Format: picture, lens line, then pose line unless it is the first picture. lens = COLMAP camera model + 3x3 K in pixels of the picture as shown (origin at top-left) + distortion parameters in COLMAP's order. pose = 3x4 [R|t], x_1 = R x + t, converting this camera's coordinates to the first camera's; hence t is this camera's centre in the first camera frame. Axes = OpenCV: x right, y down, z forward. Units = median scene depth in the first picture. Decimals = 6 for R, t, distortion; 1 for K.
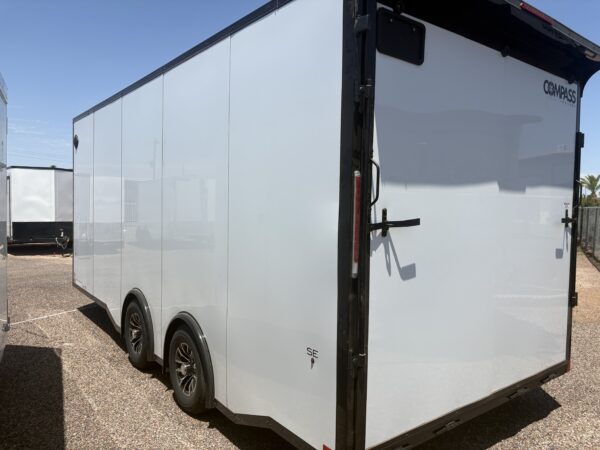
lens RADIAL K [[455.6, 0, 301.6], [0, 455.6, 220.9], [0, 0, 1]] dist [0.063635, -0.061483]
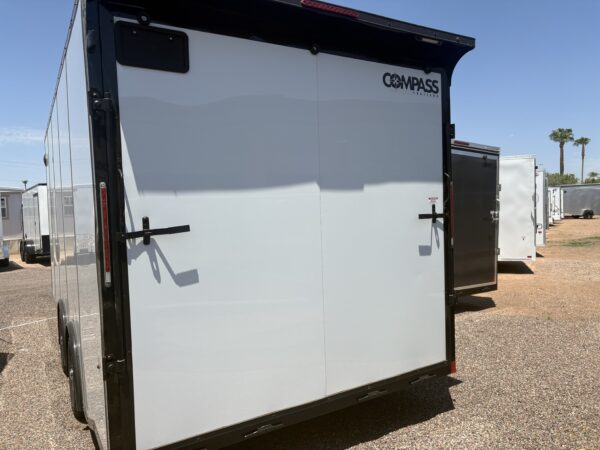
lens RADIAL K [[455.6, 0, 306.3], [0, 455.6, 224.2], [0, 0, 1]] dist [0.063635, -0.061483]
pose [[0.991181, -0.044428, -0.124846, 0.476105], [0.045190, 0.998973, 0.003279, 0.001147], [0.124573, -0.008892, 0.992171, 0.022440]]
